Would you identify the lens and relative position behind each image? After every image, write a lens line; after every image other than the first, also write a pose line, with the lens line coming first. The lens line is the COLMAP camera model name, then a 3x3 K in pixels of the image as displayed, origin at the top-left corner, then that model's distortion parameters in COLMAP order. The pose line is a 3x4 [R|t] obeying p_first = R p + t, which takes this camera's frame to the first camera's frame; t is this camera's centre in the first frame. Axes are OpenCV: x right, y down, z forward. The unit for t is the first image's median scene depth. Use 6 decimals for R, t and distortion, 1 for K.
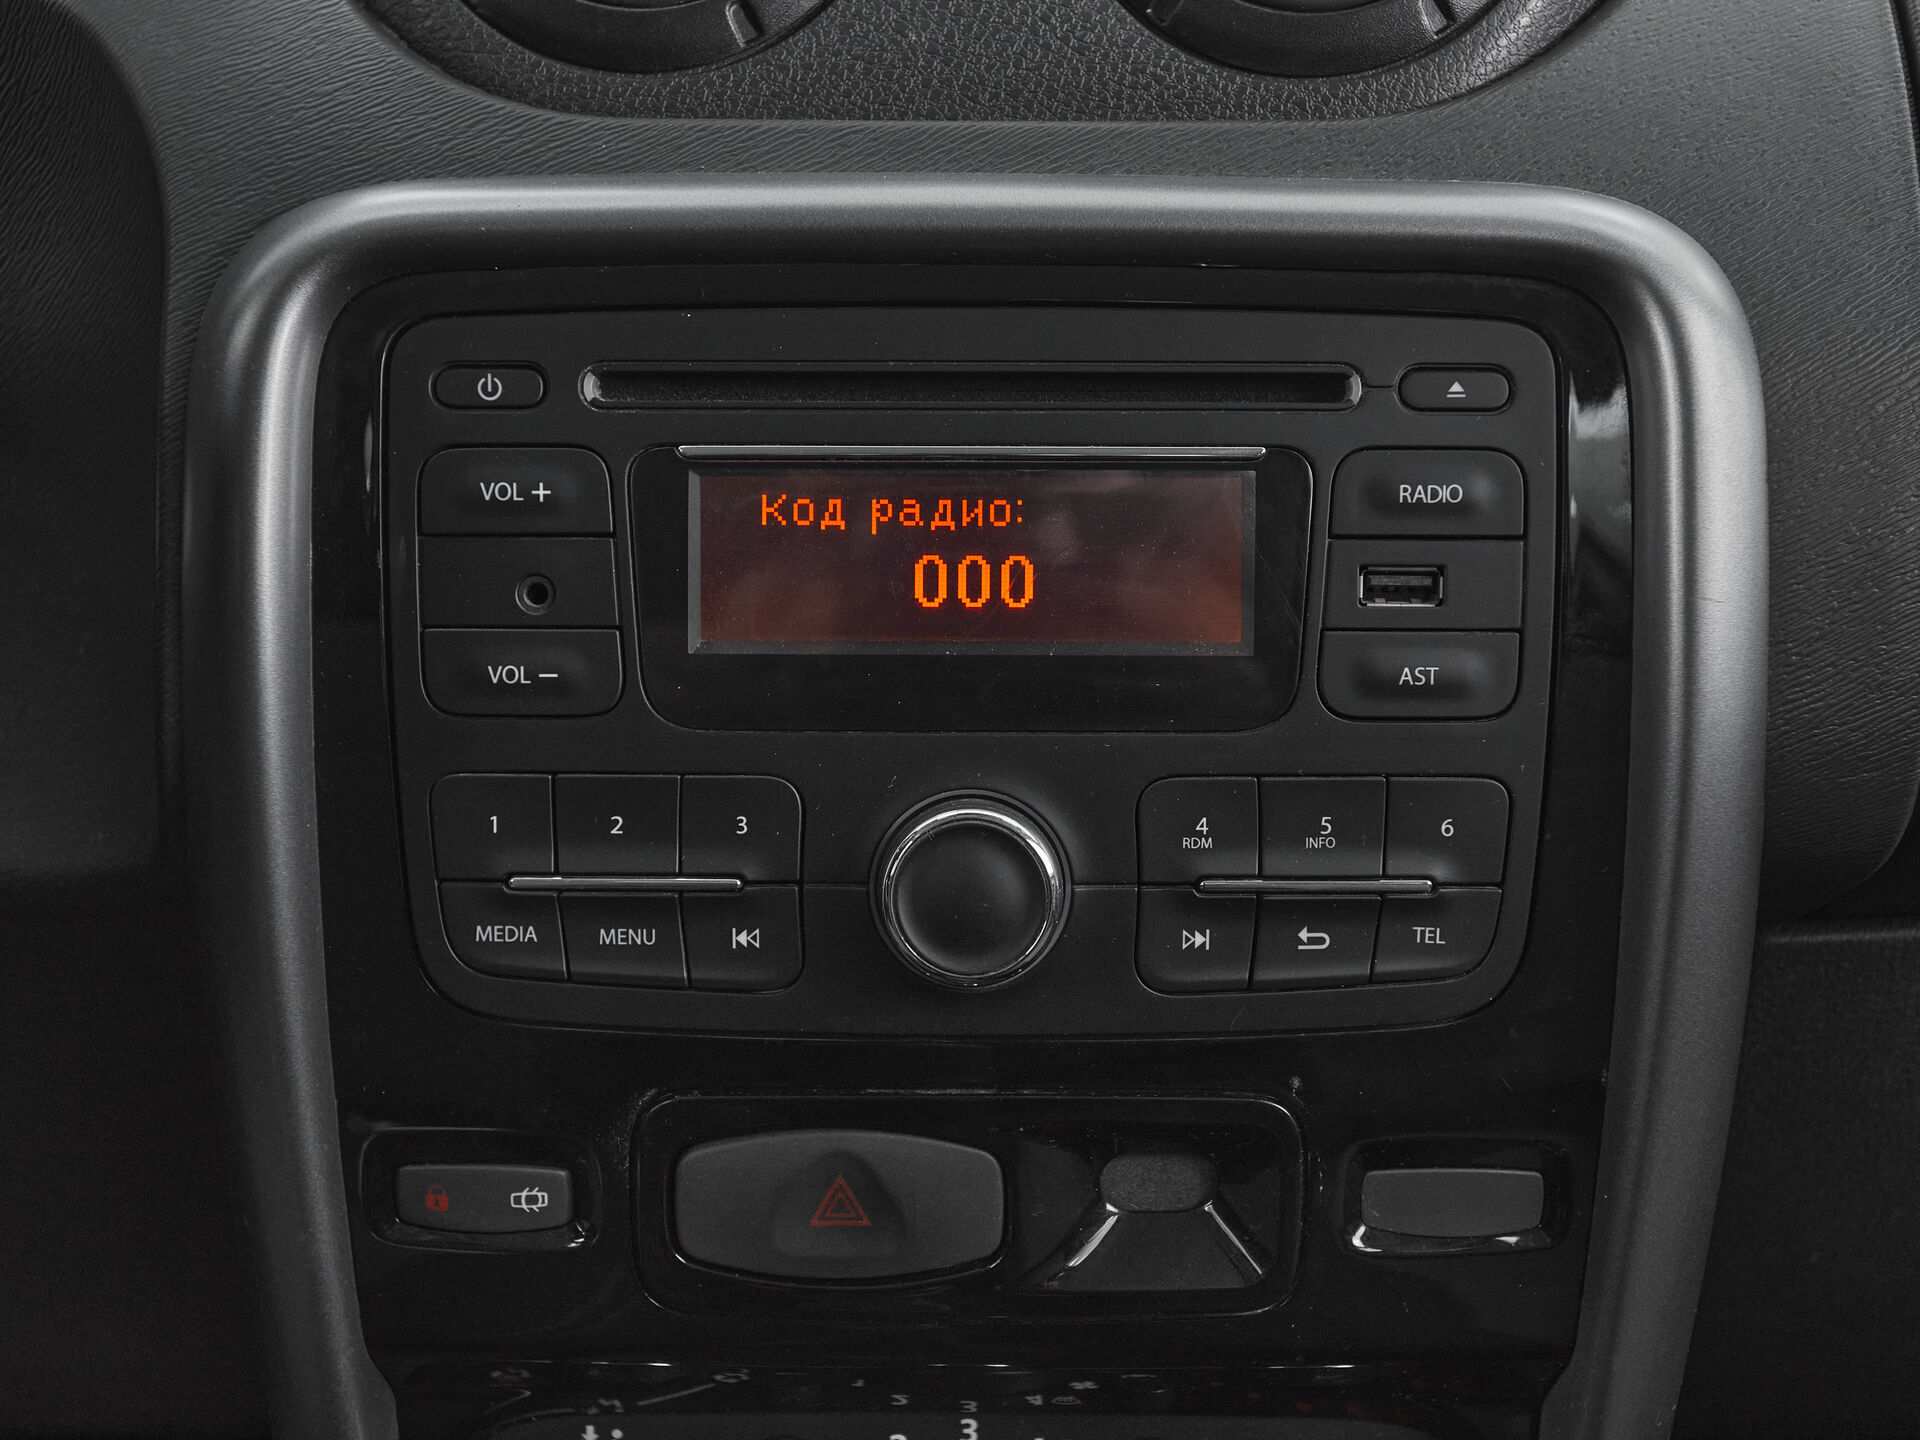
lens RADIAL K [[2145.8, 0, 962.0], [0, 2145.8, 721.8], [0, 0, 1]] dist [-0.037318, 0.000000]
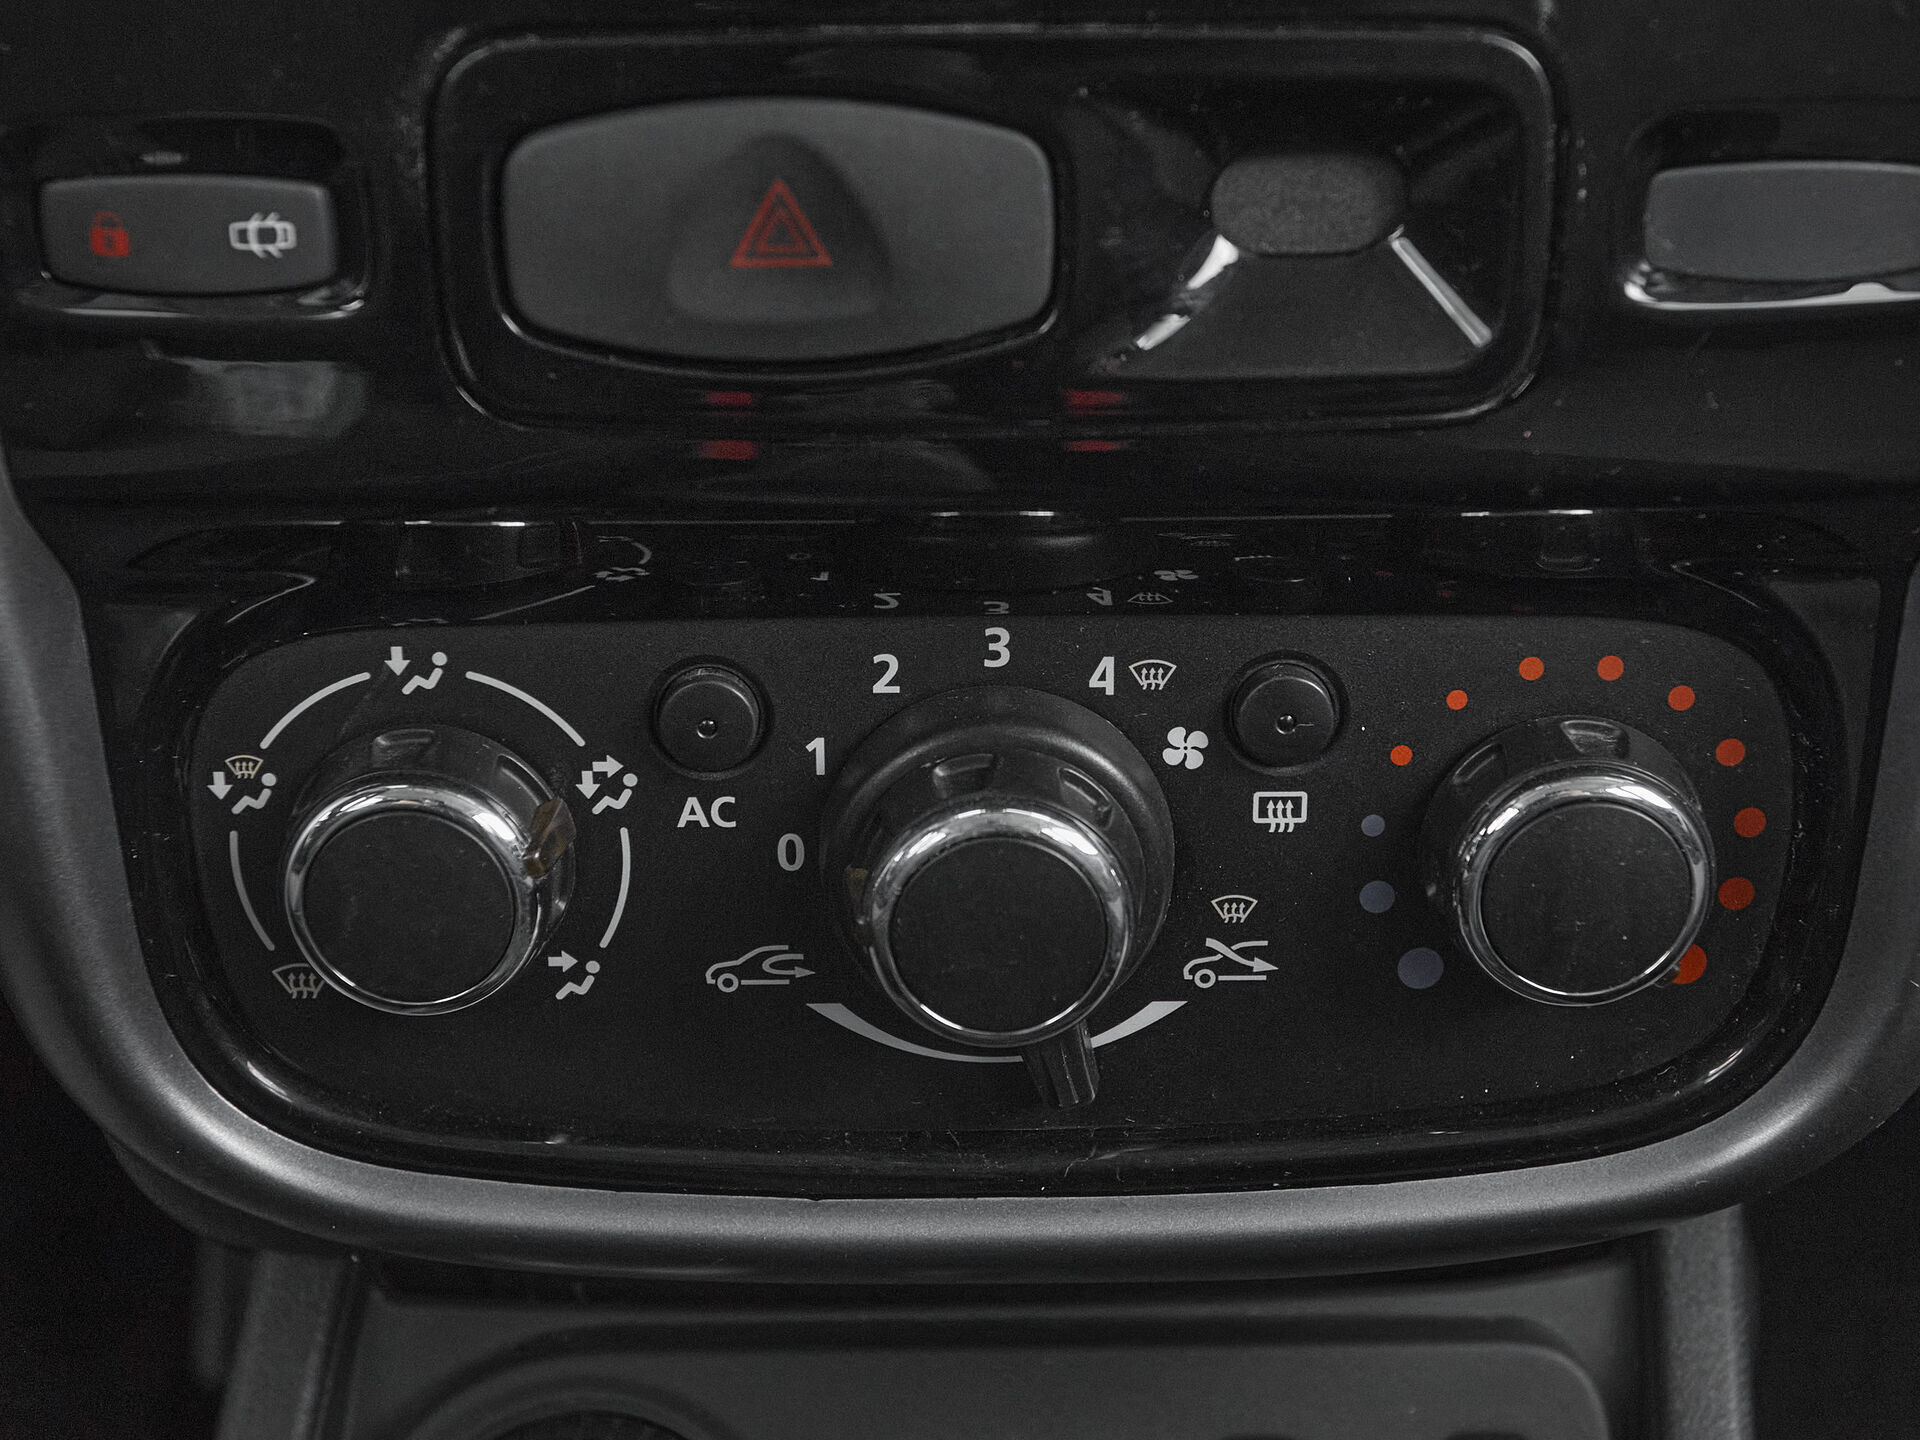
lens RADIAL K [[1992.8, 0, 957.6], [0, 1992.8, 719.1], [0, 0, 1]] dist [-0.028262, 0.000000]
pose [[0.999891, -0.014456, 0.002976, -0.011018], [0.013887, 0.989782, 0.141914, 0.281809], [-0.004997, -0.141857, 0.989875, 0.429850]]
